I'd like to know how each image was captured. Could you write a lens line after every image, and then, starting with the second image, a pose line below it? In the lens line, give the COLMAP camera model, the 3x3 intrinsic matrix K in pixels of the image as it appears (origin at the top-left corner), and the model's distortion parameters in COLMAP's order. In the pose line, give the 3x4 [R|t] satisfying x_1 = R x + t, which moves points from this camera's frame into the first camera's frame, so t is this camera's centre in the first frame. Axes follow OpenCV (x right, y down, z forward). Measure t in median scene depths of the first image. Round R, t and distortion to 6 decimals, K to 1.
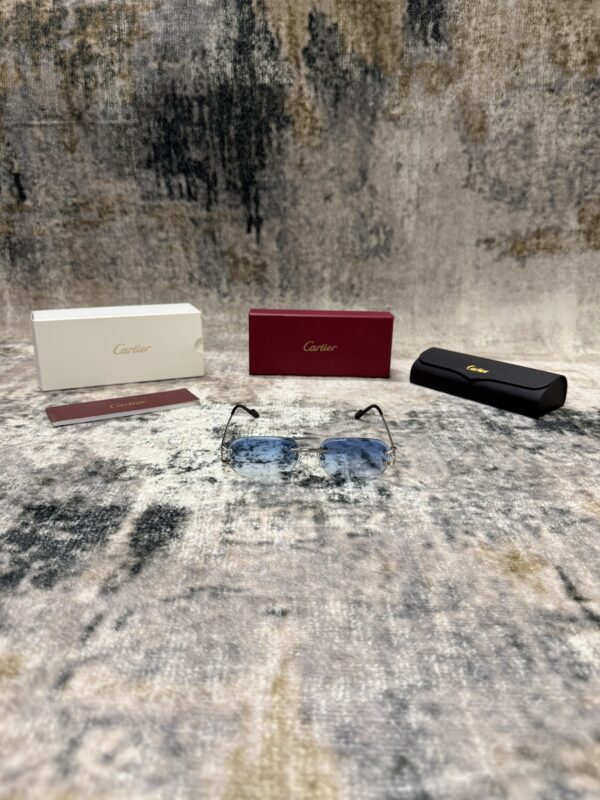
lens RADIAL K [[583.4, 0, 298.1], [0, 583.4, 401.4], [0, 0, 1]] dist [0.010894, -0.036897]
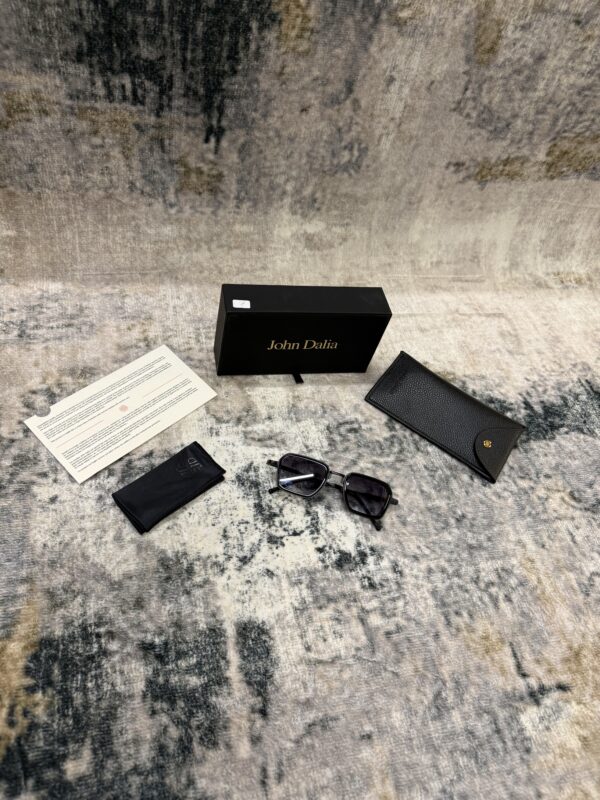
lens RADIAL K [[583.5, 0, 299.0], [0, 583.5, 399.4], [0, 0, 1]] dist [0.003833, -0.009660]
pose [[0.956505, -0.072759, 0.282497, -0.235661], [-0.102604, 0.822607, 0.559276, -0.501111], [-0.273076, -0.563936, 0.779362, 0.124409]]
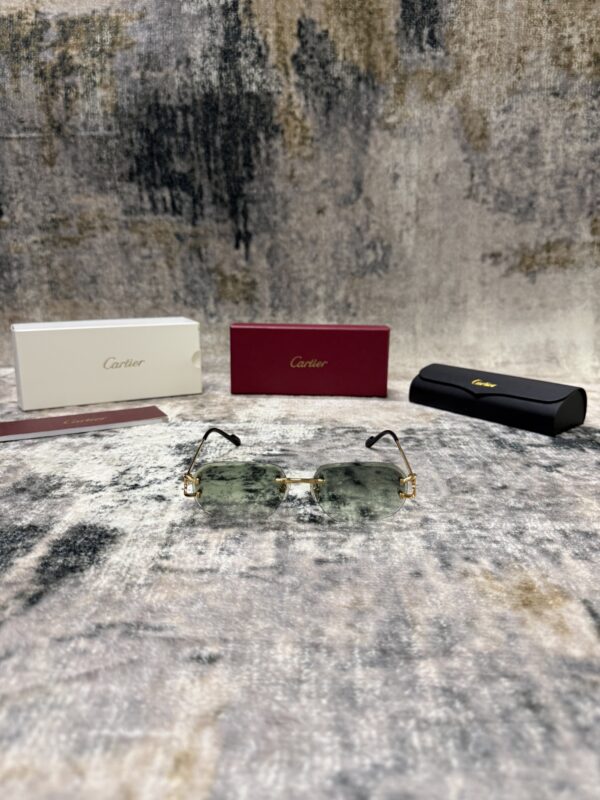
lens RADIAL K [[585.8, 0, 301.0], [0, 585.8, 401.1], [0, 0, 1]] dist [0.001676, -0.030375]
pose [[0.999760, -0.003017, -0.021703, 0.040627], [0.001122, 0.996225, -0.086805, 0.039789], [0.021883, 0.086760, 0.995989, 0.093086]]
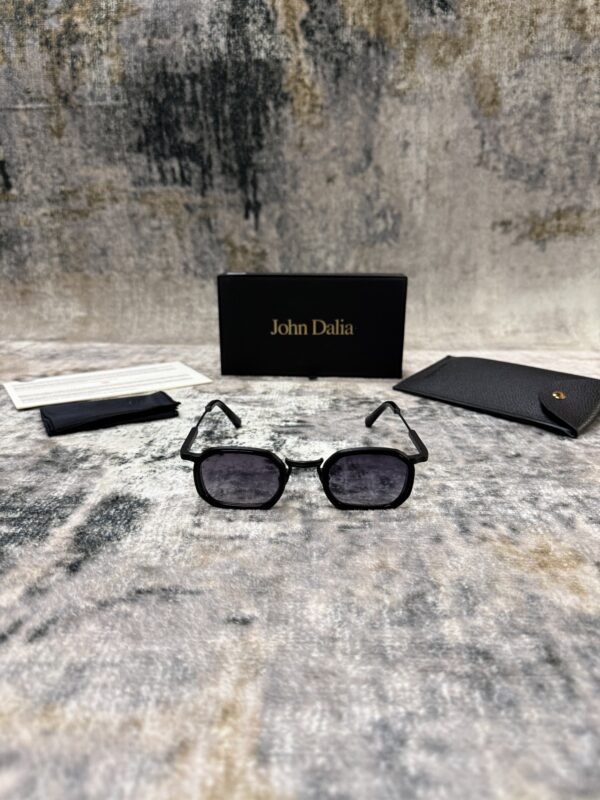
lens RADIAL K [[588.0, 0, 301.7], [0, 588.0, 397.2], [0, 0, 1]] dist [-0.010760, -0.009838]
pose [[0.999612, -0.010796, -0.025689, 0.026675], [0.009783, 0.999181, -0.039268, 0.036997], [0.026092, 0.039001, 0.998898, 0.078485]]
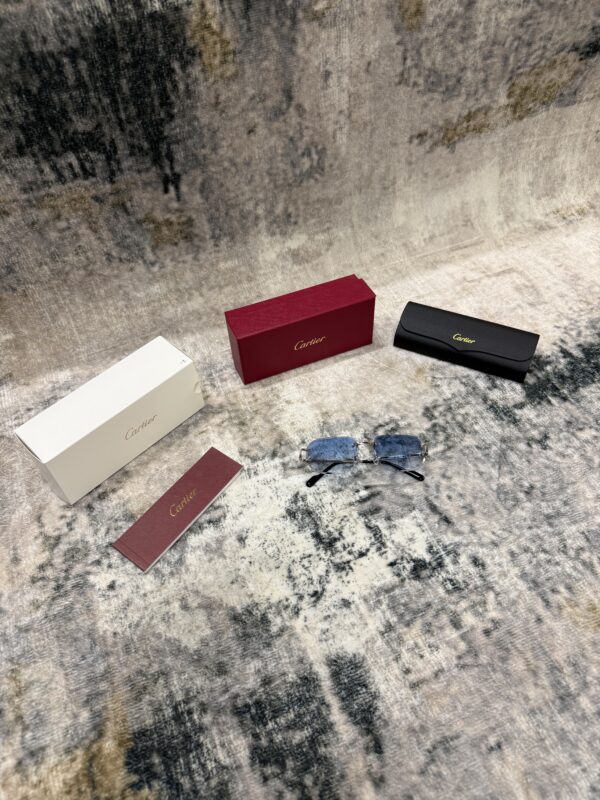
lens RADIAL K [[582.6, 0, 299.4], [0, 582.6, 399.4], [0, 0, 1]] dist [-0.003639, -0.003410]
pose [[0.917307, -0.333074, 0.218195, -0.202503], [0.174193, 0.828443, 0.532296, -0.486122], [-0.358057, -0.450271, 0.817956, 0.143777]]
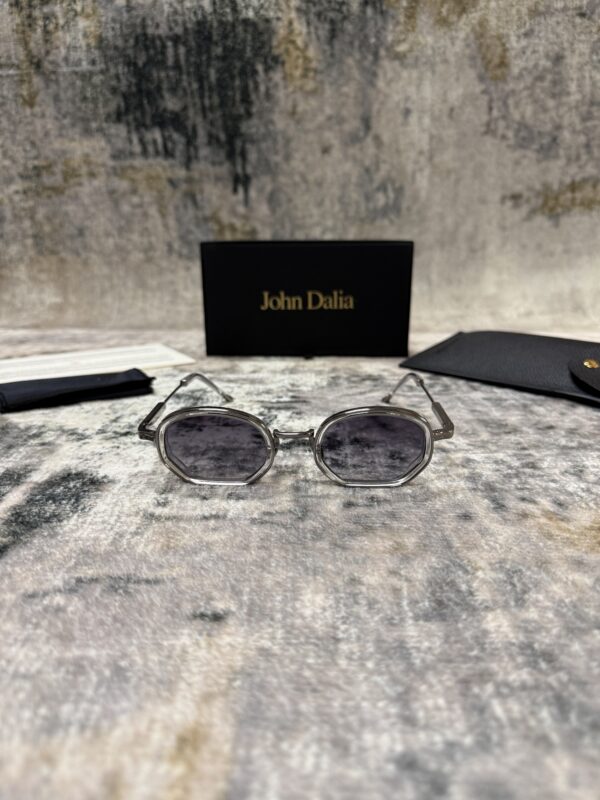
lens RADIAL K [[595.0, 0, 301.0], [0, 595.0, 402.2], [0, 0, 1]] dist [-0.036972, 0.014950]
pose [[0.999541, -0.020734, -0.022066, 0.027152], [0.019499, 0.998309, -0.054769, 0.072151], [0.023164, 0.054314, 0.998255, 0.157613]]
